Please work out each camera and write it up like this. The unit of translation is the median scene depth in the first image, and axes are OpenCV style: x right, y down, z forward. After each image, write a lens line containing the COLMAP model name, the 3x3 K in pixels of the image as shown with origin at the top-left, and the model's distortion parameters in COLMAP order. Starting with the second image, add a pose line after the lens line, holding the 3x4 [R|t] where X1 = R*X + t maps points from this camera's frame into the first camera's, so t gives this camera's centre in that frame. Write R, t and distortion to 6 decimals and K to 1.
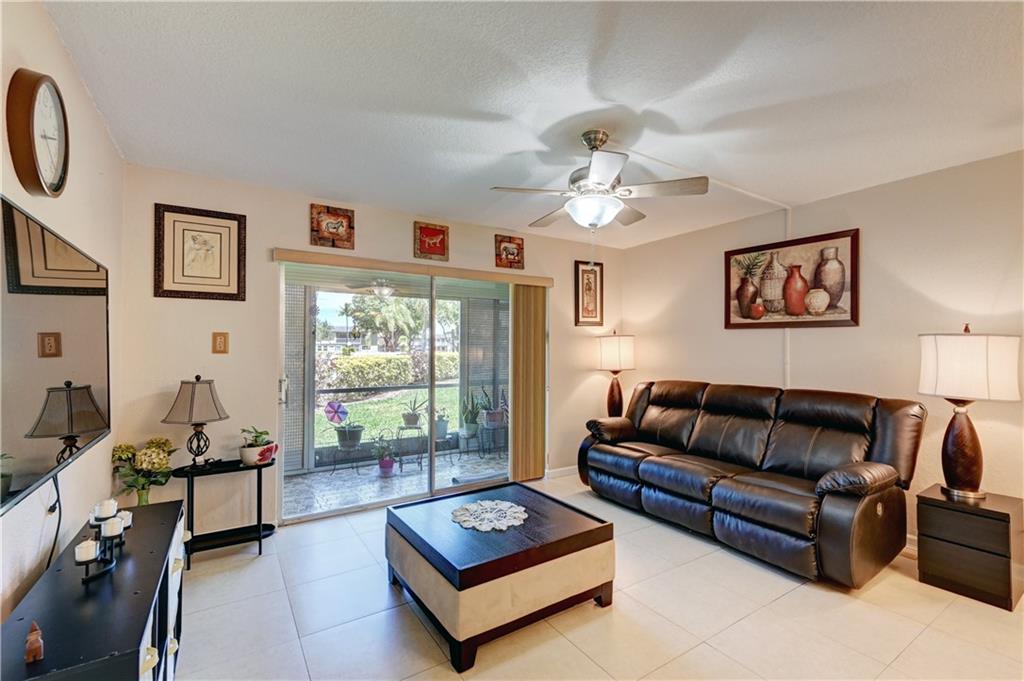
lens RADIAL K [[434.9, 0, 512.0], [0, 434.9, 340.5], [0, 0, 1]] dist [-0.000803, -0.000029]
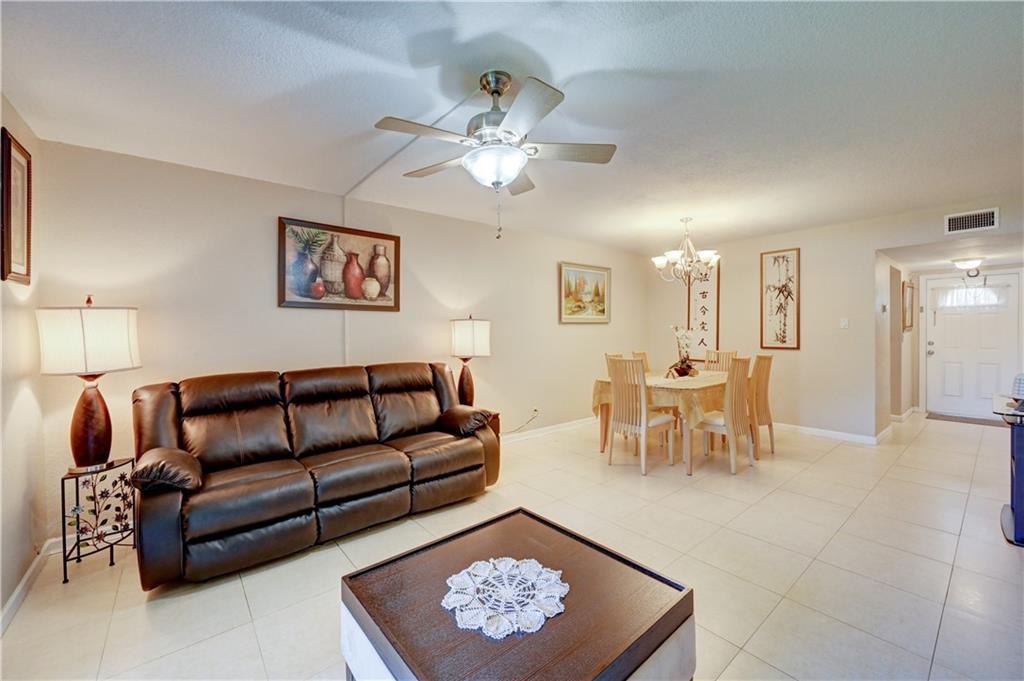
lens RADIAL K [[415.2, 0, 515.5], [0, 415.2, 336.3], [0, 0, 1]] dist [-0.000935, 0.000162]
pose [[-0.124356, -0.017648, 0.992081, -0.436851], [-0.009551, 0.999817, 0.016588, 0.015327], [-0.992192, -0.007412, -0.124501, 0.725616]]
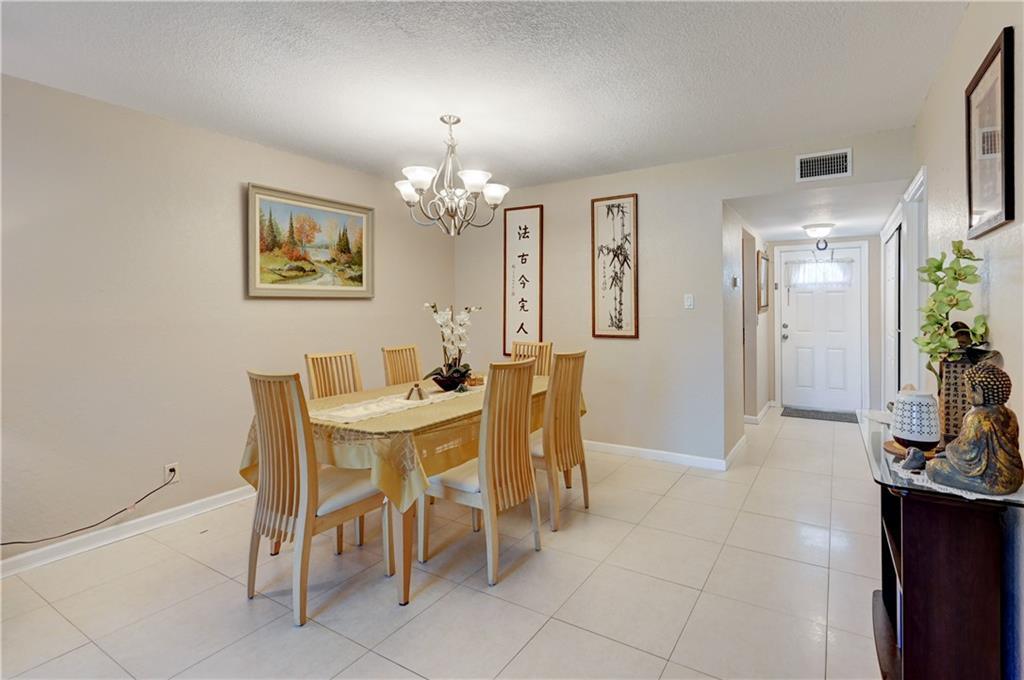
lens RADIAL K [[483.8, 0, 565.9], [0, 483.8, 309.8], [0, 0, 1]] dist [0.001158, 0.000287]
pose [[-0.462653, -0.003817, 0.886531, -0.081658], [-0.010987, 0.999939, -0.001428, 0.009316], [-0.886471, -0.010401, -0.462667, 0.254172]]
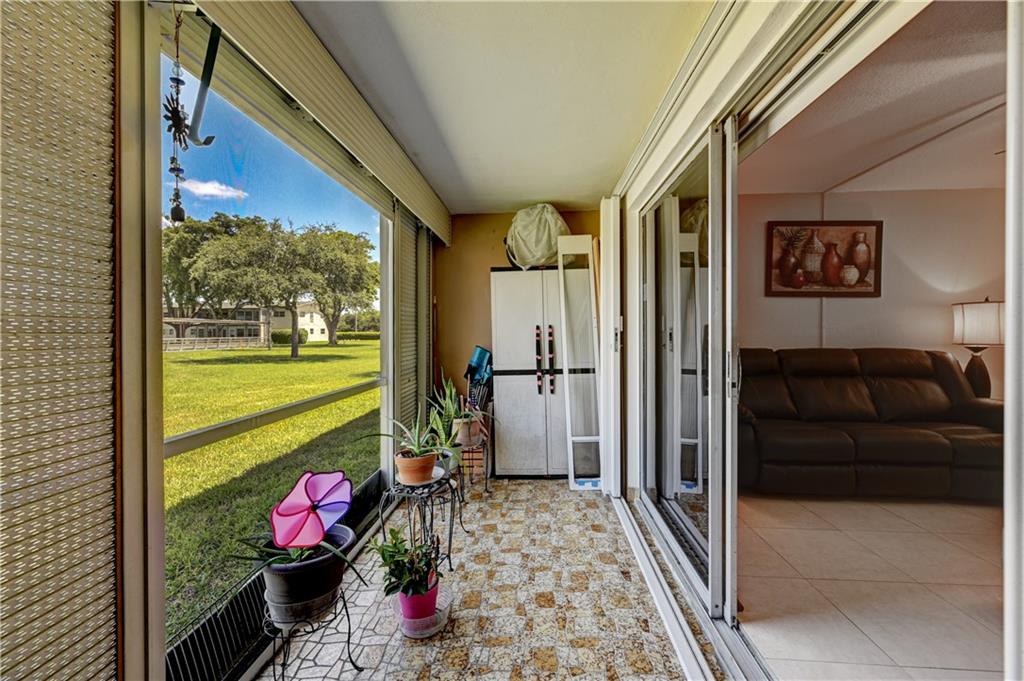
lens RADIAL K [[402.7, 0, 501.2], [0, 402.7, 331.5], [0, 0, 1]] dist [-0.002314, 0.000111]
pose [[0.614990, -0.007819, 0.788496, -0.748420], [-0.011229, 0.999763, 0.018672, 0.053709], [-0.788455, -0.020337, 0.614756, 1.033731]]
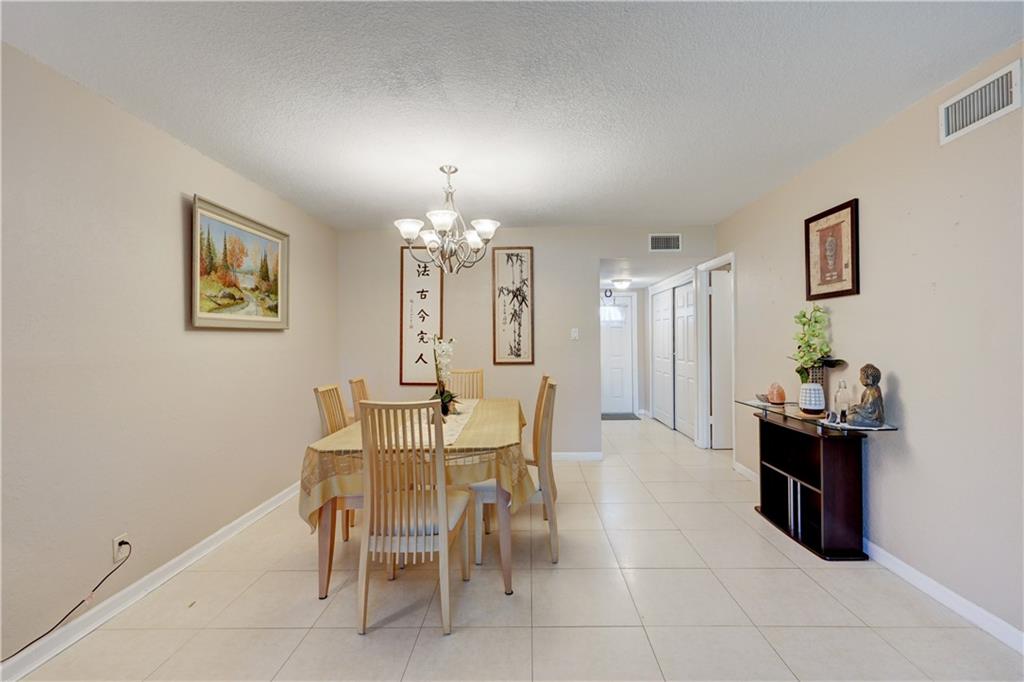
lens RADIAL K [[440.4, 0, 530.8], [0, 440.4, 337.5], [0, 0, 1]] dist [-0.001423, -0.000177]
pose [[-0.836785, 0.005969, 0.547500, 0.172947], [-0.002885, 0.999879, -0.015310, 0.016304], [-0.547525, -0.014391, -0.836666, 0.679034]]
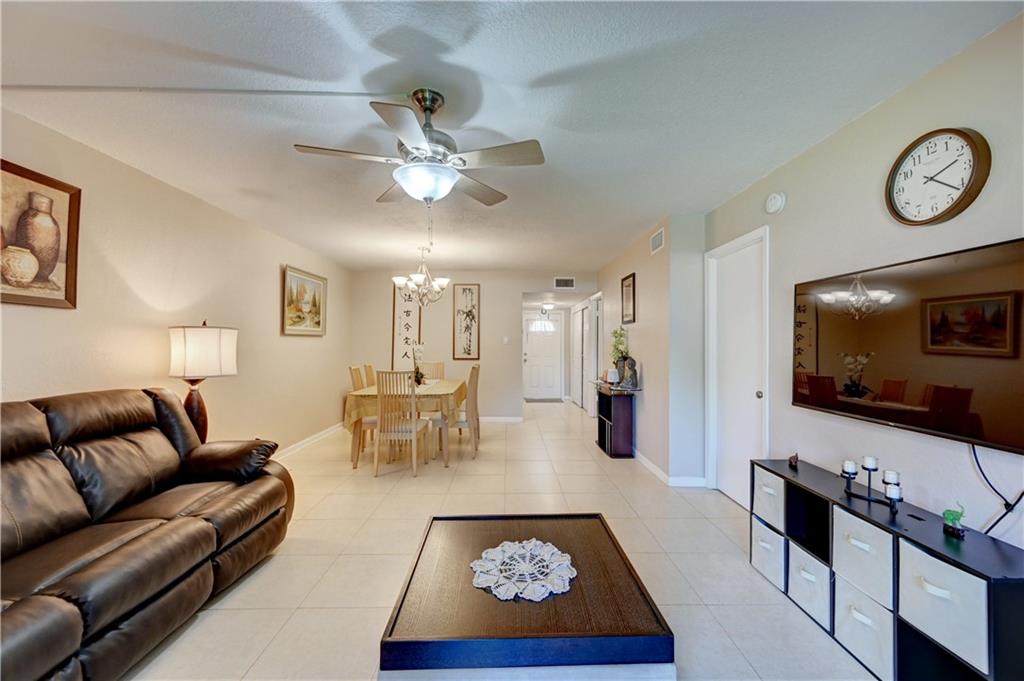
lens RADIAL K [[403.8, 0, 523.9], [0, 403.8, 338.8], [0, 0, 1]] dist [-0.002118, -0.000073]
pose [[-0.856753, -0.001117, 0.515726, -0.272261], [-0.016927, 0.999520, -0.025956, 0.024337], [-0.515449, -0.030967, -0.856360, 1.085027]]
